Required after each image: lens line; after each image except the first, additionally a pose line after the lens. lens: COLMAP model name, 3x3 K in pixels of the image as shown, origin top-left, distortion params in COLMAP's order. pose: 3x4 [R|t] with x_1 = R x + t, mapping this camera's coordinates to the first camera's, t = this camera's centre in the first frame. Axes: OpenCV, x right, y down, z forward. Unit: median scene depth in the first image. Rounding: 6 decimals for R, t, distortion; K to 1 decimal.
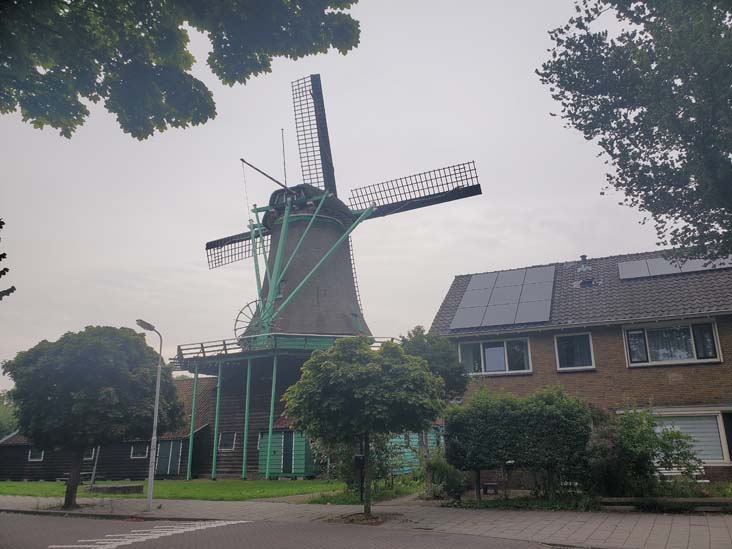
lens RADIAL K [[608.2, 0, 366.0], [0, 608.2, 274.5], [0, 0, 1]] dist [0.088408, -0.004231]
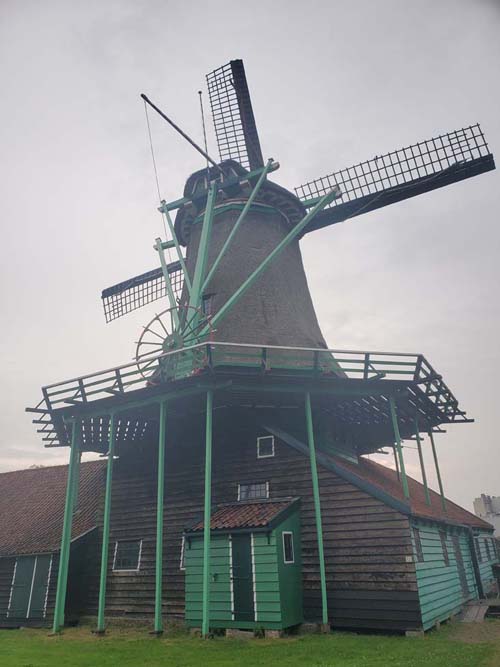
lens RADIAL K [[525.9, 0, 218.9], [0, 525.9, 333.4], [0, 0, 1]] dist [0.039933, -0.004526]
pose [[0.996743, -0.045781, -0.066391, -0.095420], [0.036842, 0.990814, -0.130113, 0.129226], [0.071738, 0.127243, 0.989274, 0.474832]]
